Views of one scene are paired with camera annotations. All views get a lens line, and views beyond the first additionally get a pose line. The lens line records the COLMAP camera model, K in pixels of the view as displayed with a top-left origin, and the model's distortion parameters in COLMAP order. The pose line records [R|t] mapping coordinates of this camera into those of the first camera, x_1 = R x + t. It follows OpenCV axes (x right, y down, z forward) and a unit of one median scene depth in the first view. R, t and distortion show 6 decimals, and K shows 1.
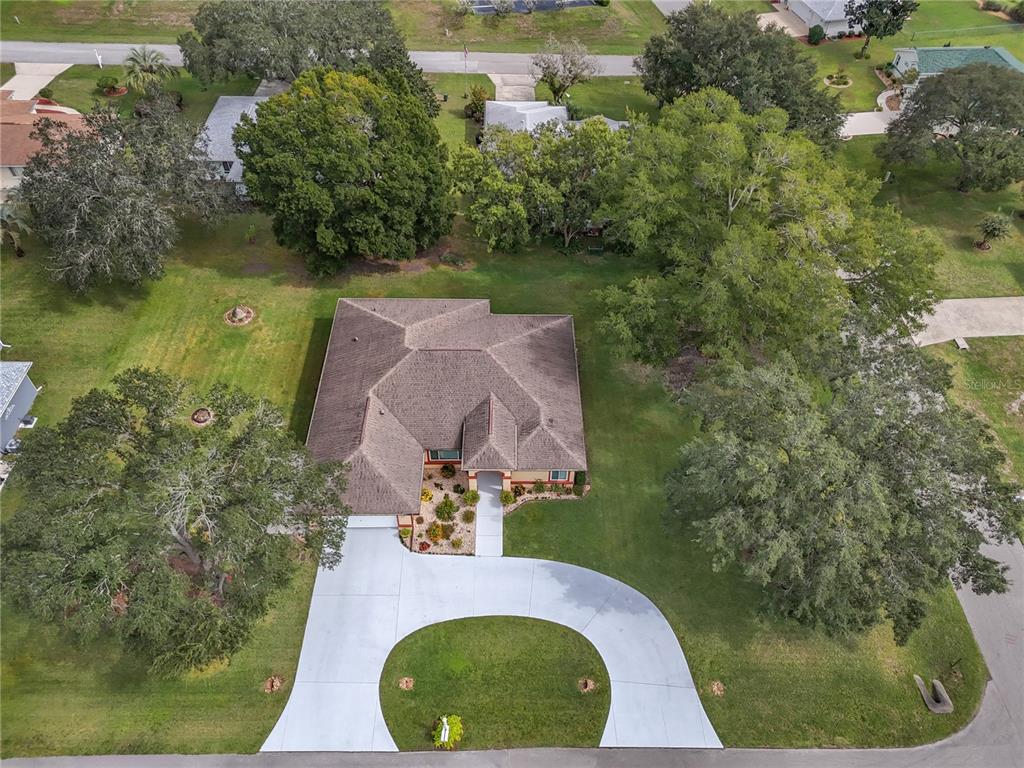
lens RADIAL K [[763.1, 0, 512.0], [0, 763.1, 384.0], [0, 0, 1]] dist [0.121849, -0.205625]
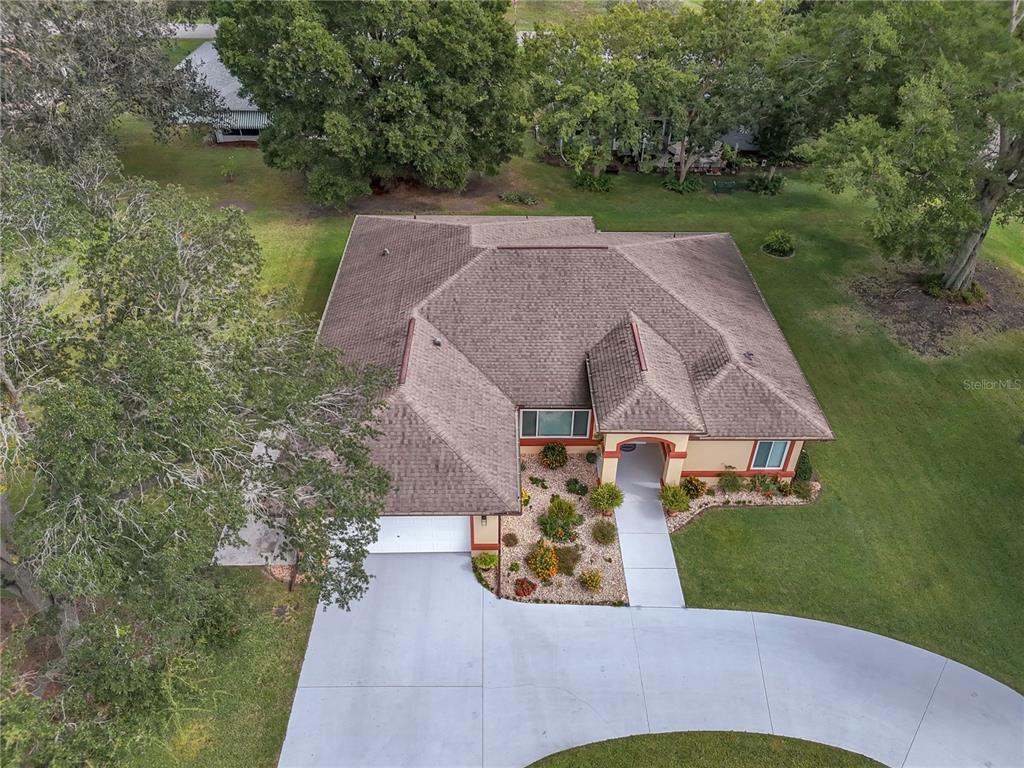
lens RADIAL K [[763.1, 0, 512.0], [0, 763.1, 384.0], [0, 0, 1]] dist [0.121849, -0.205625]
pose [[0.999981, -0.005314, 0.003204, -0.119140], [0.005751, 0.987580, -0.157014, 0.153765], [-0.002329, 0.157029, 0.987591, 0.469761]]
